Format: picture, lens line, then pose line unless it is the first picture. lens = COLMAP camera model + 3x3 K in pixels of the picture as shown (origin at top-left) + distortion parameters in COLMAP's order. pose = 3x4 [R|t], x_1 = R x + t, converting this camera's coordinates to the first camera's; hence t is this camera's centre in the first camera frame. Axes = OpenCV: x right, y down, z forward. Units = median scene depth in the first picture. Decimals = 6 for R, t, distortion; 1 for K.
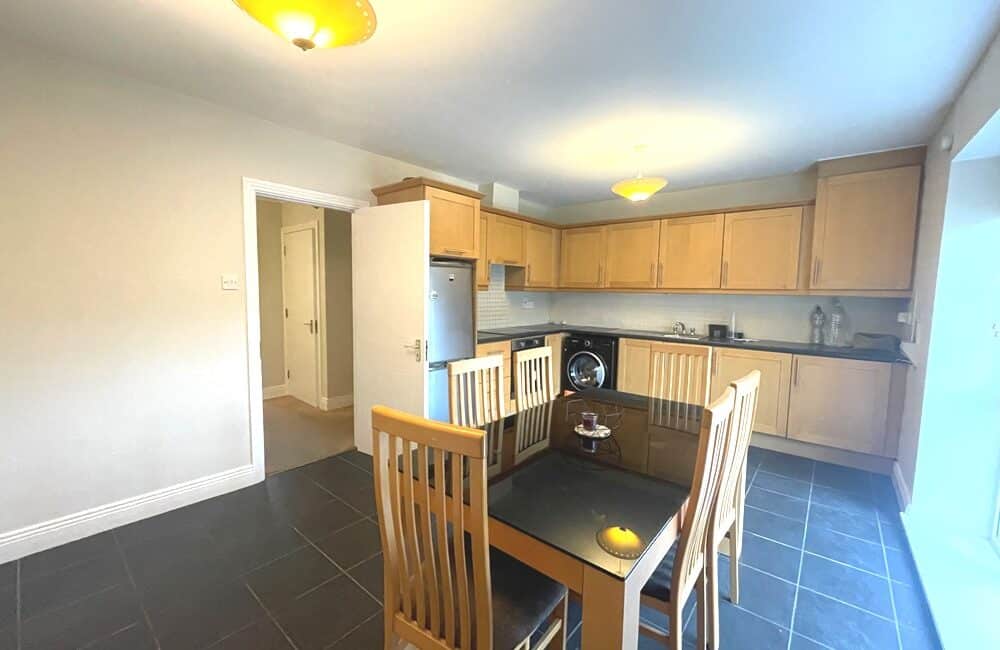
lens RADIAL K [[406.6, 0, 500.0], [0, 406.6, 325.0], [0, 0, 1]] dist [-0.001586, -0.000112]
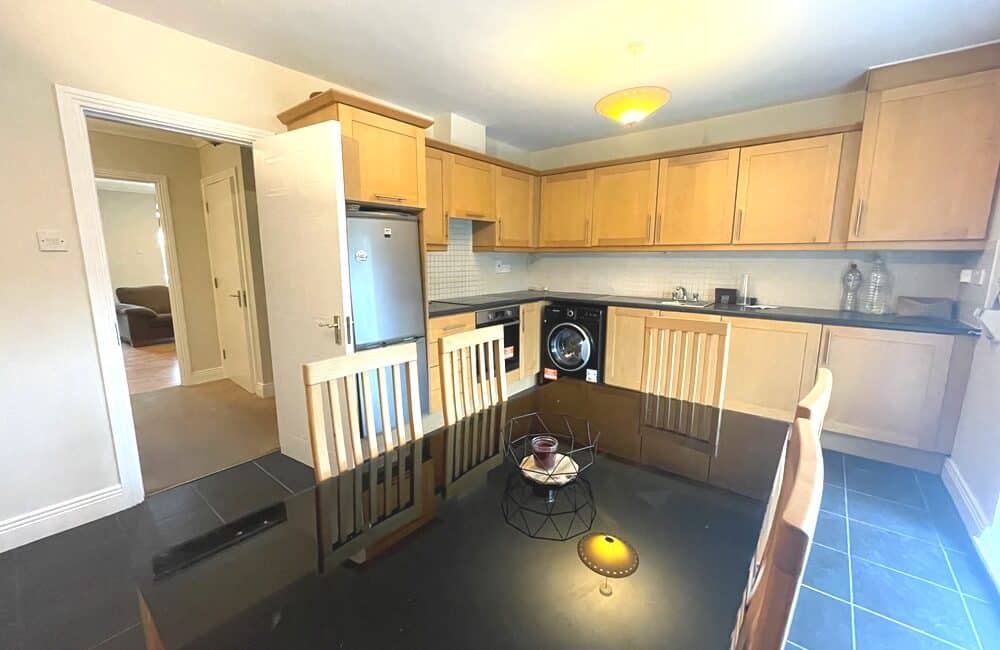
lens RADIAL K [[411.4, 0, 500.0], [0, 411.4, 325.0], [0, 0, 1]] dist [-0.001395, -0.000077]
pose [[0.999746, -0.017415, 0.014309, 0.069938], [0.016190, 0.996531, 0.081636, -0.003197], [-0.015681, -0.081383, 0.996560, 0.188458]]
